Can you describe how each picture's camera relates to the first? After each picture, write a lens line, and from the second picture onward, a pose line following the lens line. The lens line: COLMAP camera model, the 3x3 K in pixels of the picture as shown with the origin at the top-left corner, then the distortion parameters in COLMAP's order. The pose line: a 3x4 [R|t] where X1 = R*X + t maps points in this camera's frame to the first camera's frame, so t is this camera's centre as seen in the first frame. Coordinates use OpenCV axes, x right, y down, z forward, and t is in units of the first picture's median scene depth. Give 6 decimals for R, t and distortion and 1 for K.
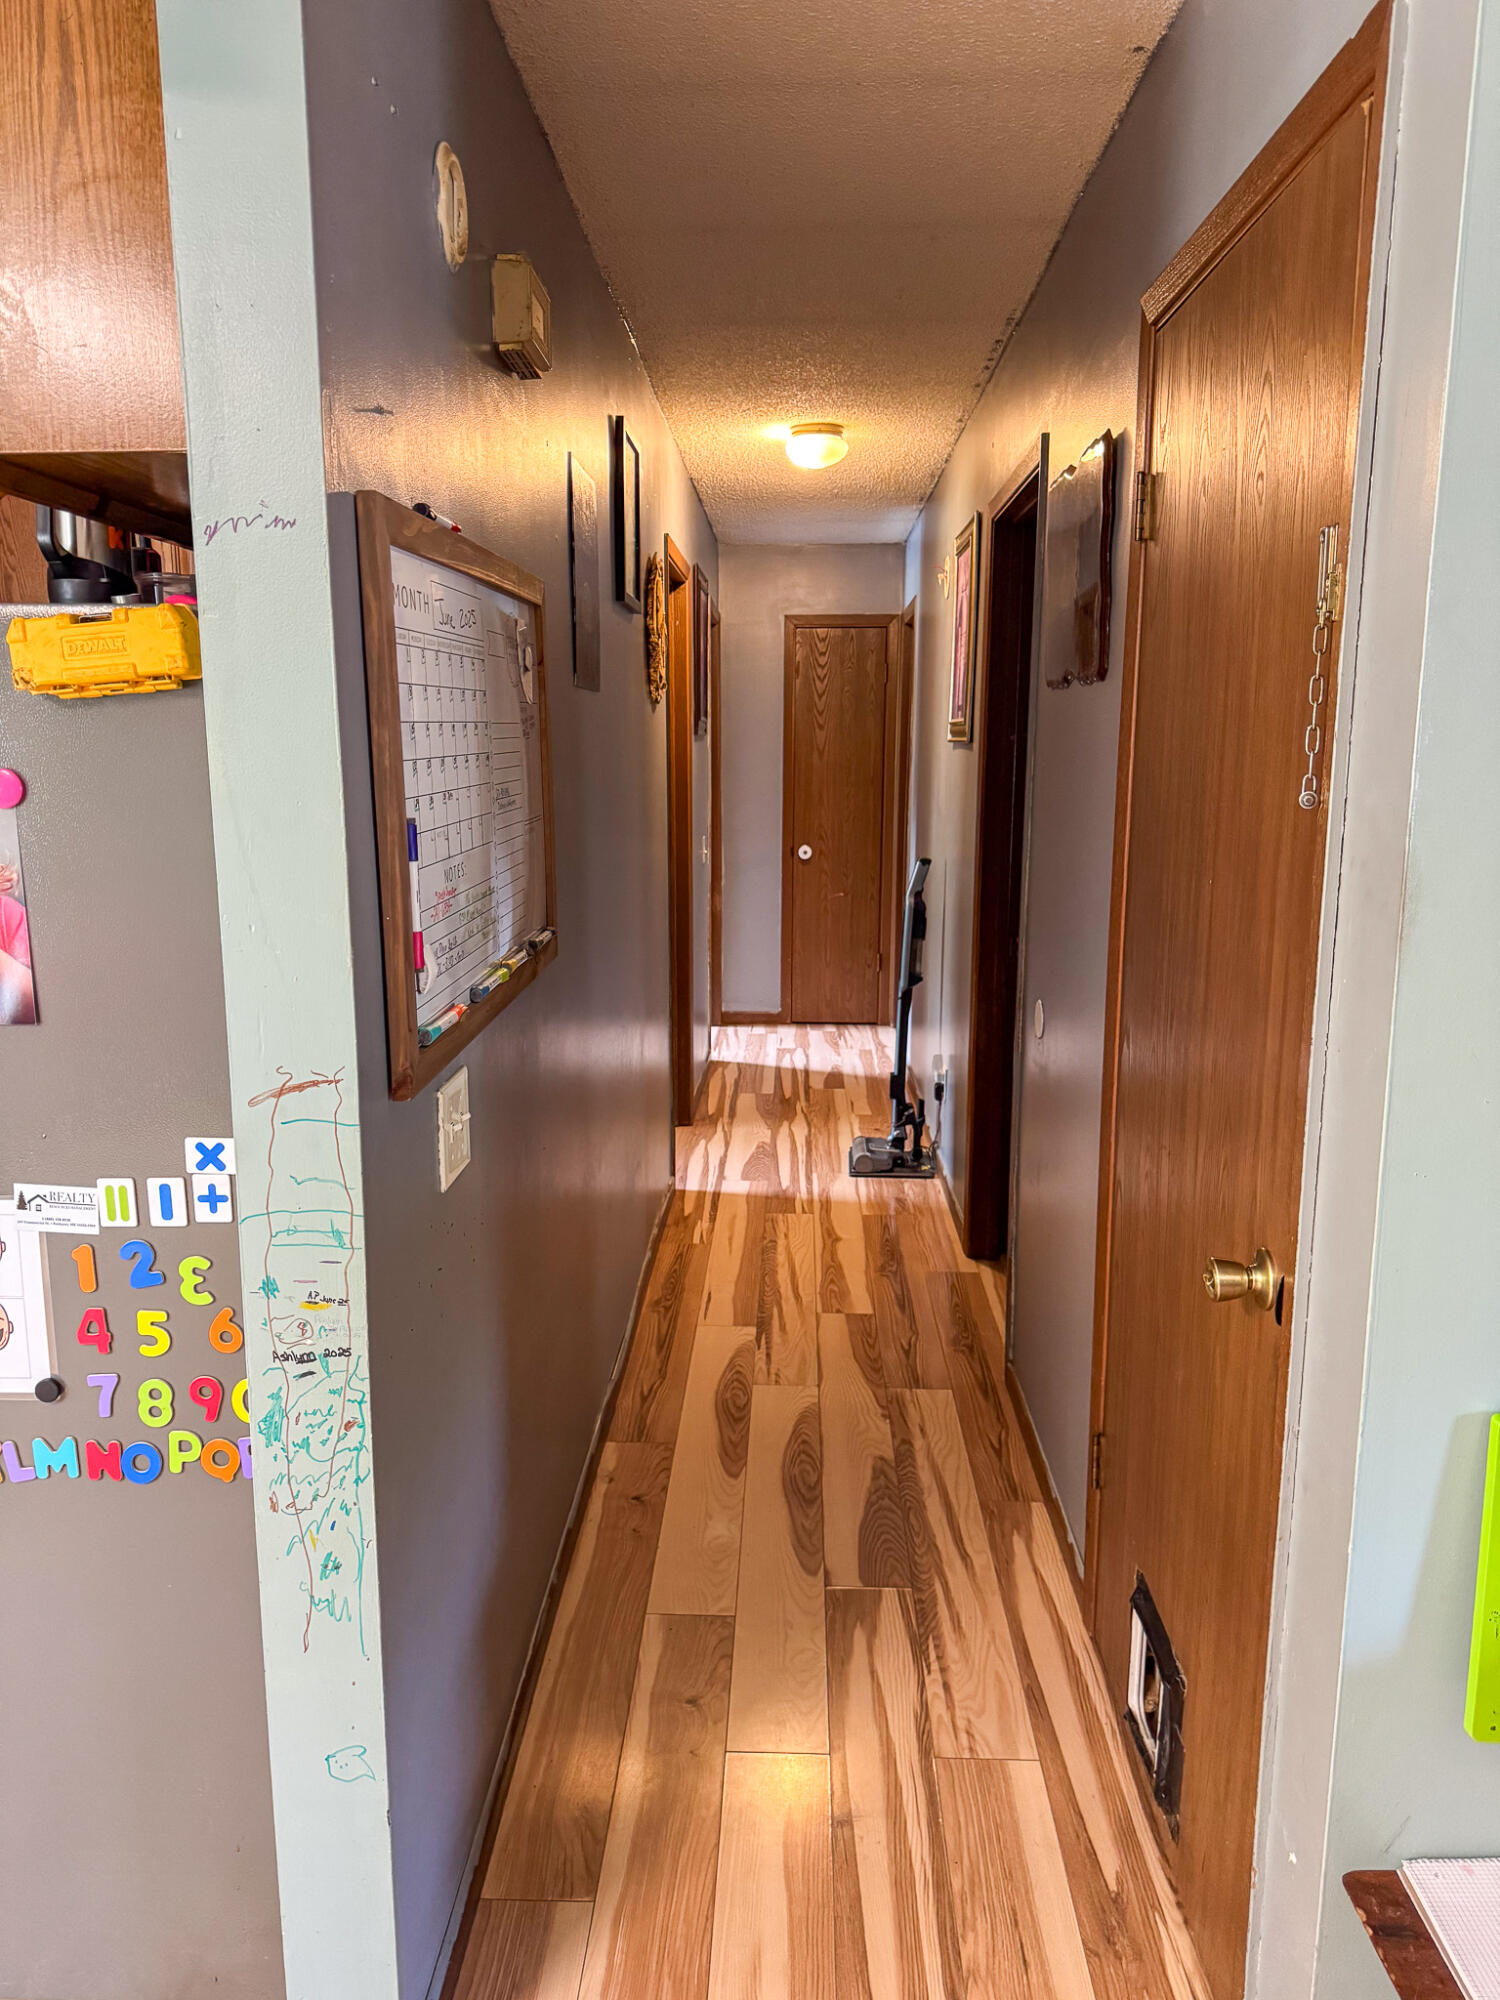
lens RADIAL K [[1402.8, 0, 746.4], [0, 1402.8, 1001.2], [0, 0, 1]] dist [-0.001356, -0.000618]
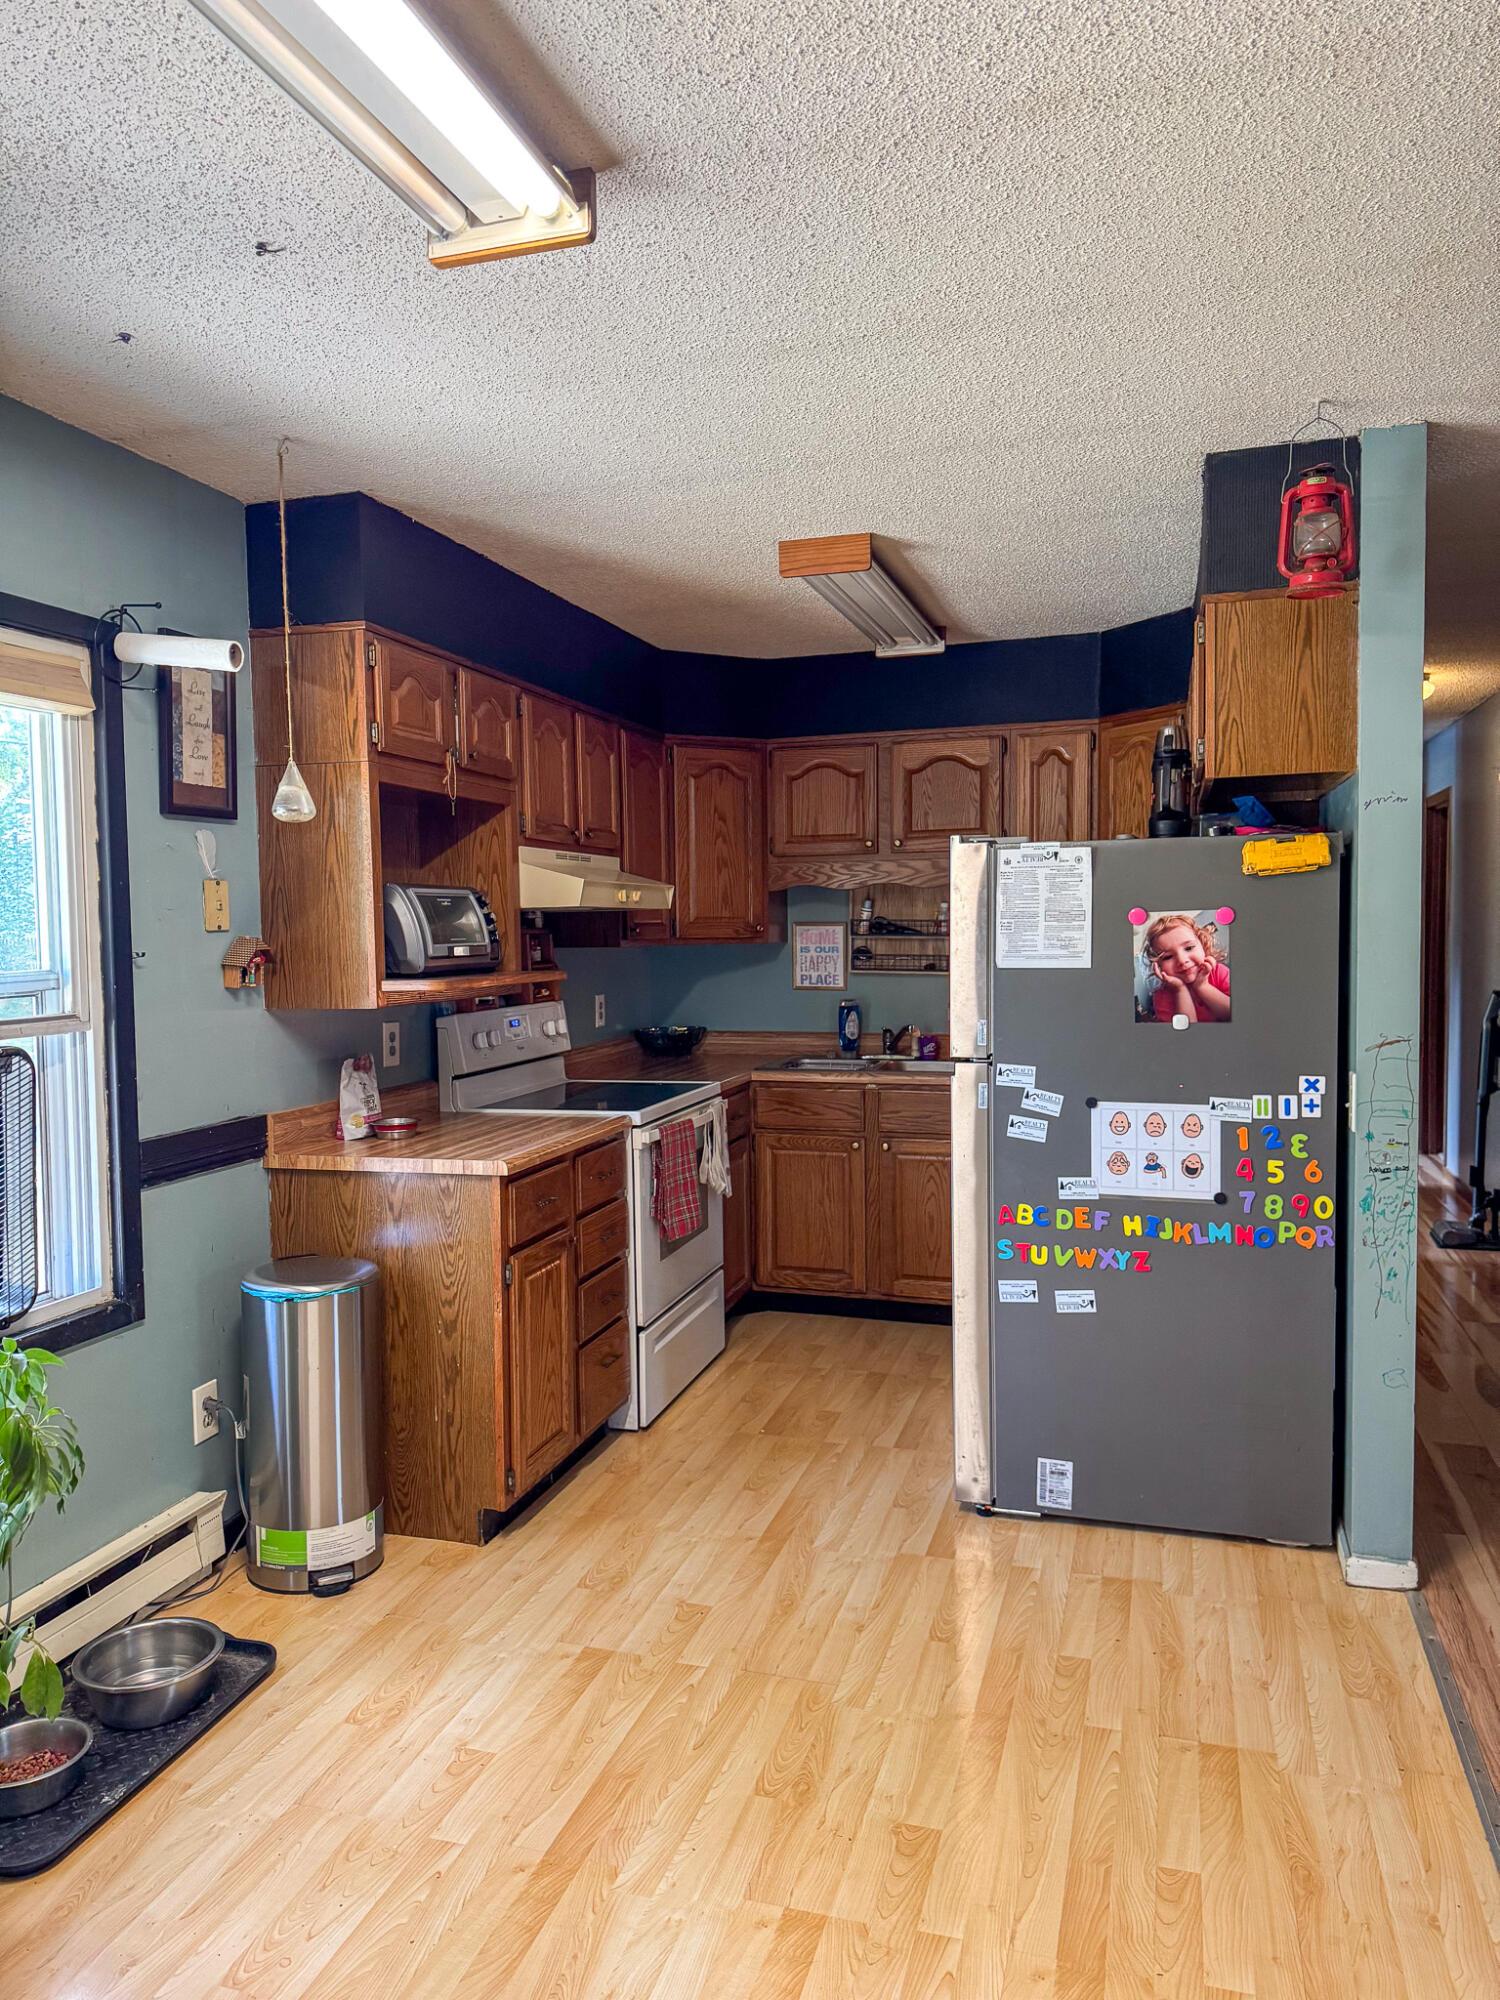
lens RADIAL K [[1402.8, 0, 752.8], [0, 1402.8, 984.0], [0, 0, 1]] dist [-0.001356, -0.000618]
pose [[0.968008, 0.005417, -0.250860, -0.667062], [-0.041373, 0.989529, -0.138280, 0.286383], [0.247484, 0.144235, 0.958096, -1.264330]]
